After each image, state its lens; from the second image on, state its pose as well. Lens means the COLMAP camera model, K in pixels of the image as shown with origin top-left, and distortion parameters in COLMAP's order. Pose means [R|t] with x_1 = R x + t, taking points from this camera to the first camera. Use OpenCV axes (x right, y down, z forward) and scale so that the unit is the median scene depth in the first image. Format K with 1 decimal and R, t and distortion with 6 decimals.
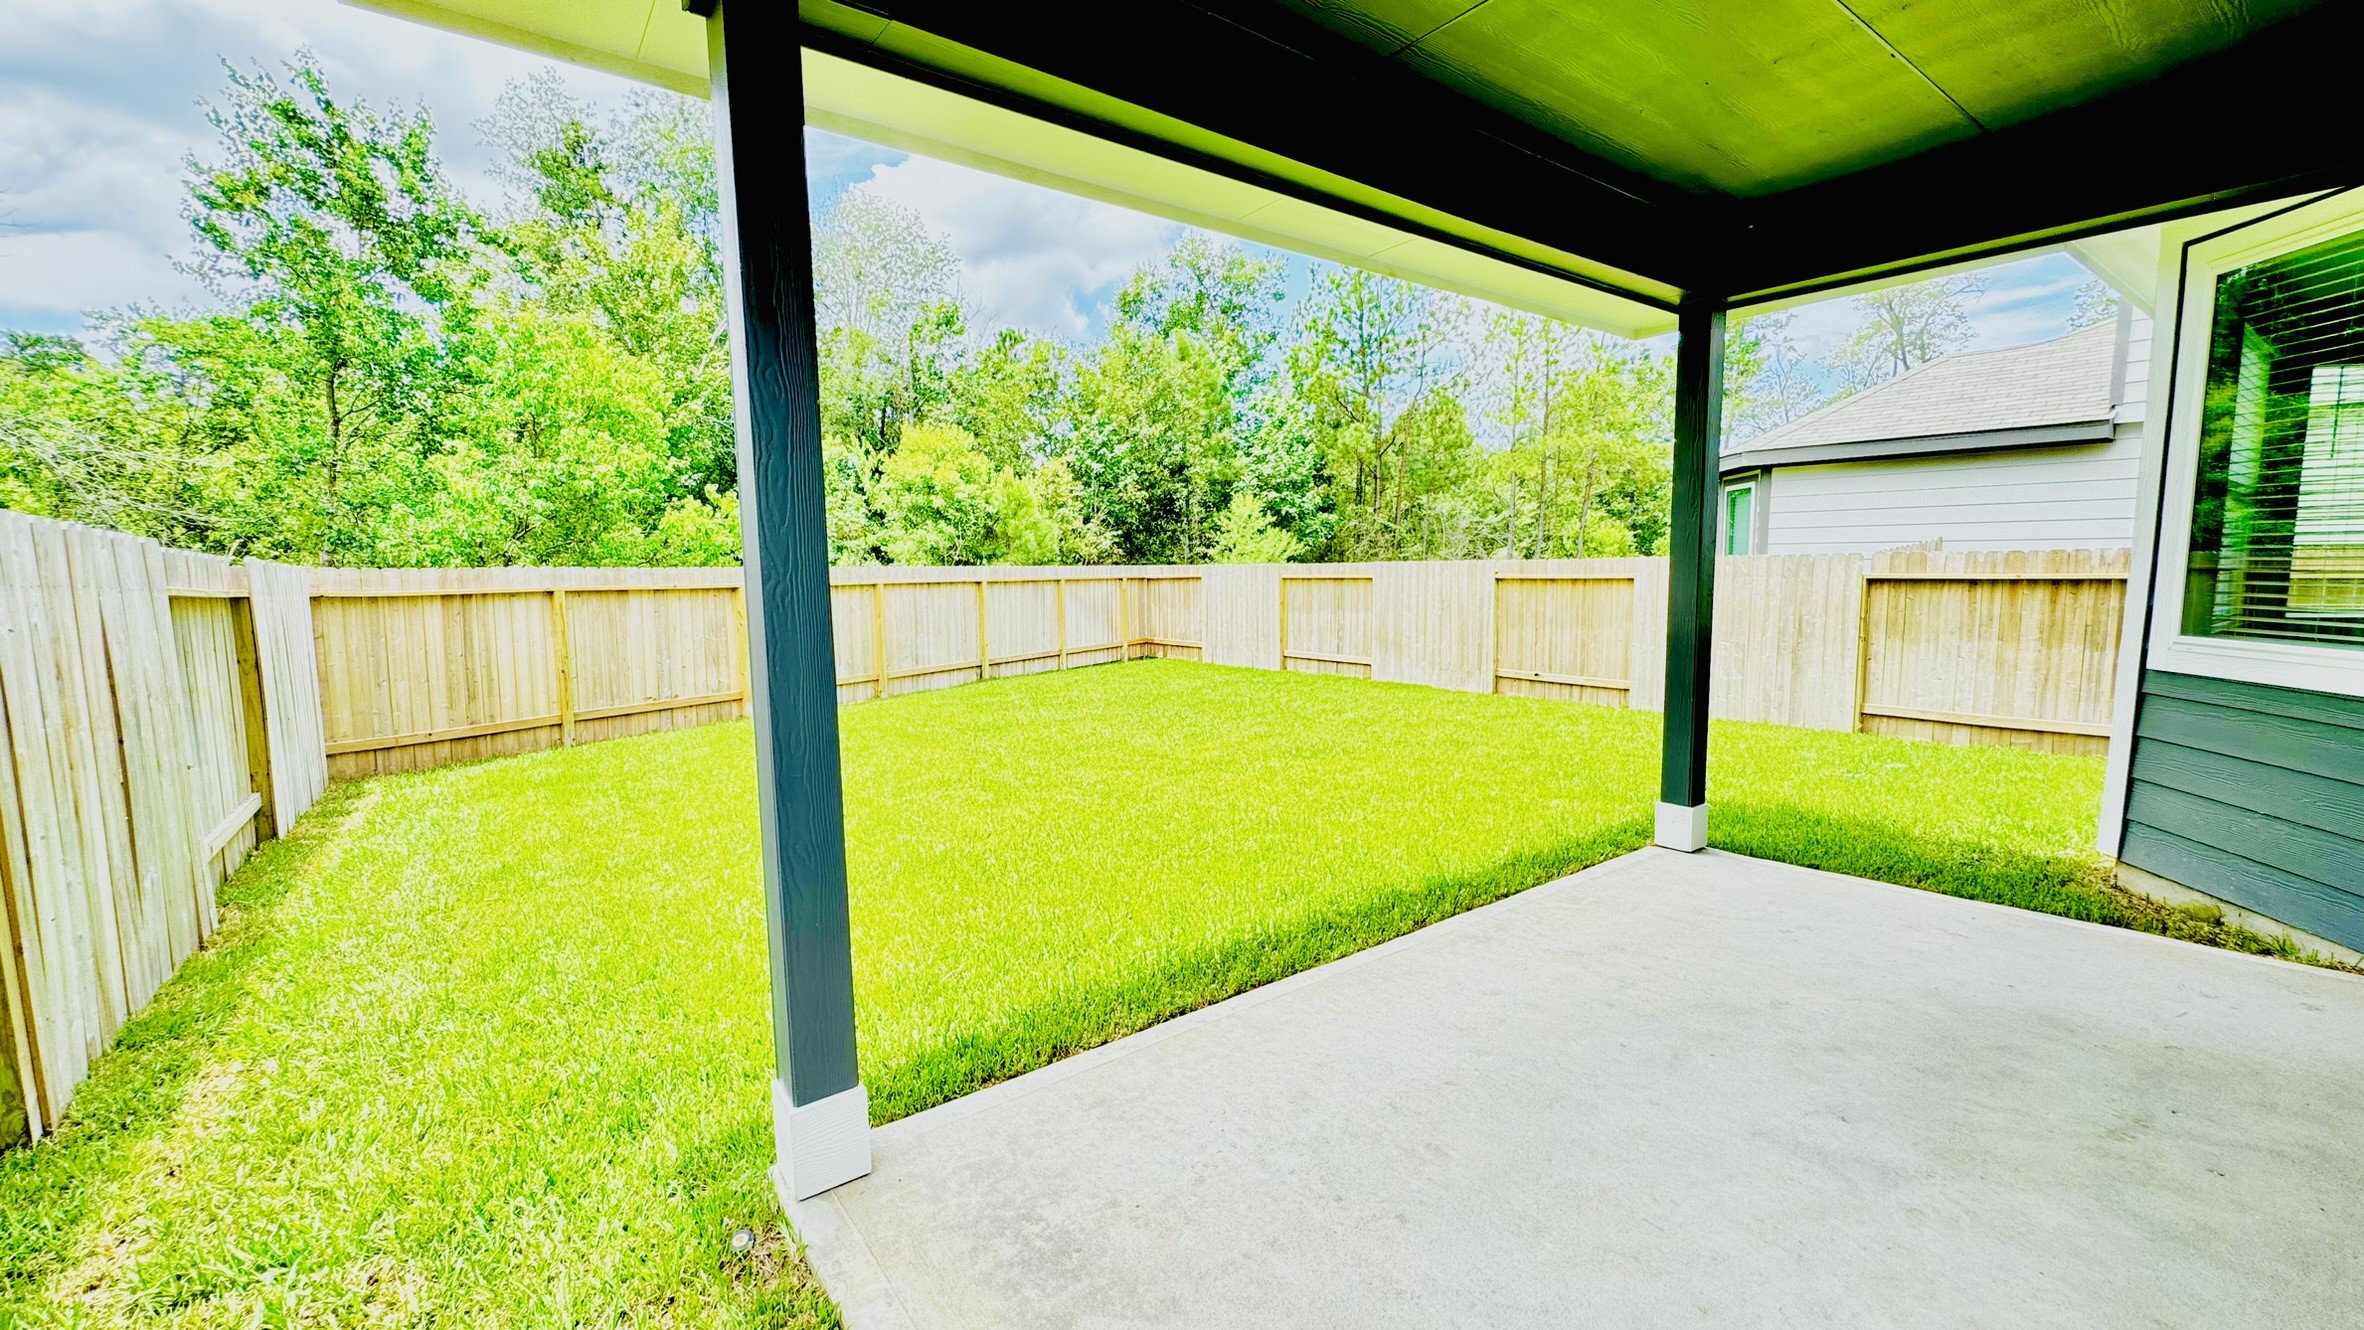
lens RADIAL K [[947.2, 0, 1189.6], [0, 947.2, 666.0], [0, 0, 1]] dist [-0.005899, -0.000817]
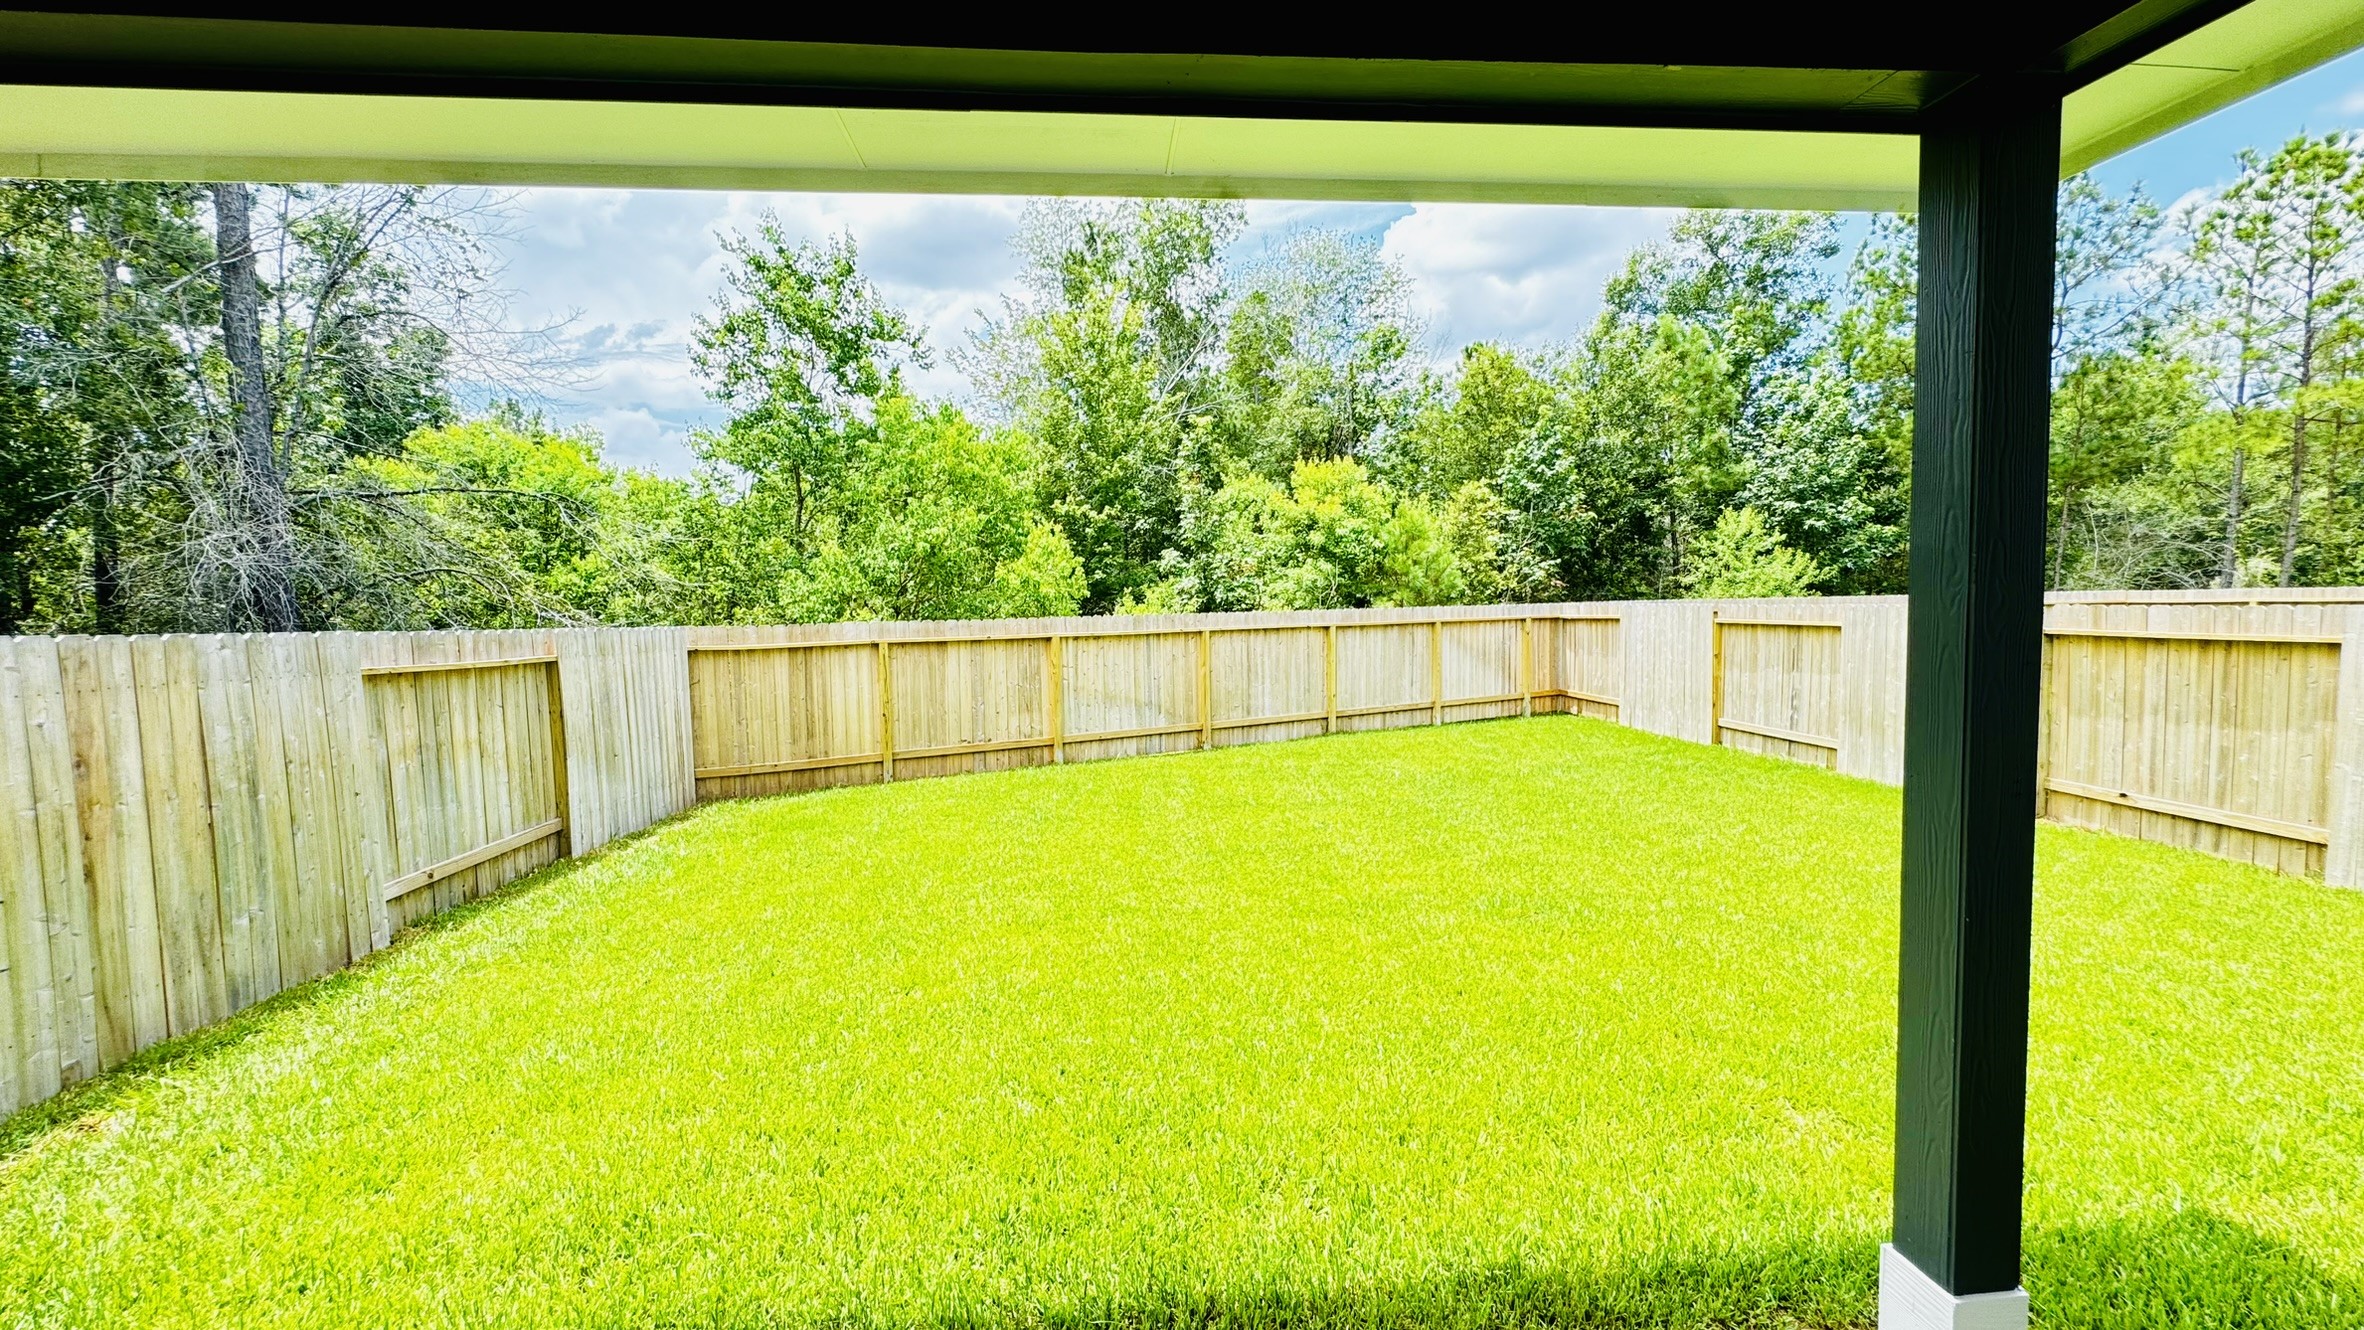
lens RADIAL K [[947.2, 0, 1180.7], [0, 947.2, 664.5], [0, 0, 1]] dist [-0.005899, -0.000817]
pose [[0.849972, 0.029987, -0.525973, 0.134372], [-0.042750, 0.999012, -0.012128, -0.033410], [0.525090, 0.032793, 0.850415, 0.138070]]
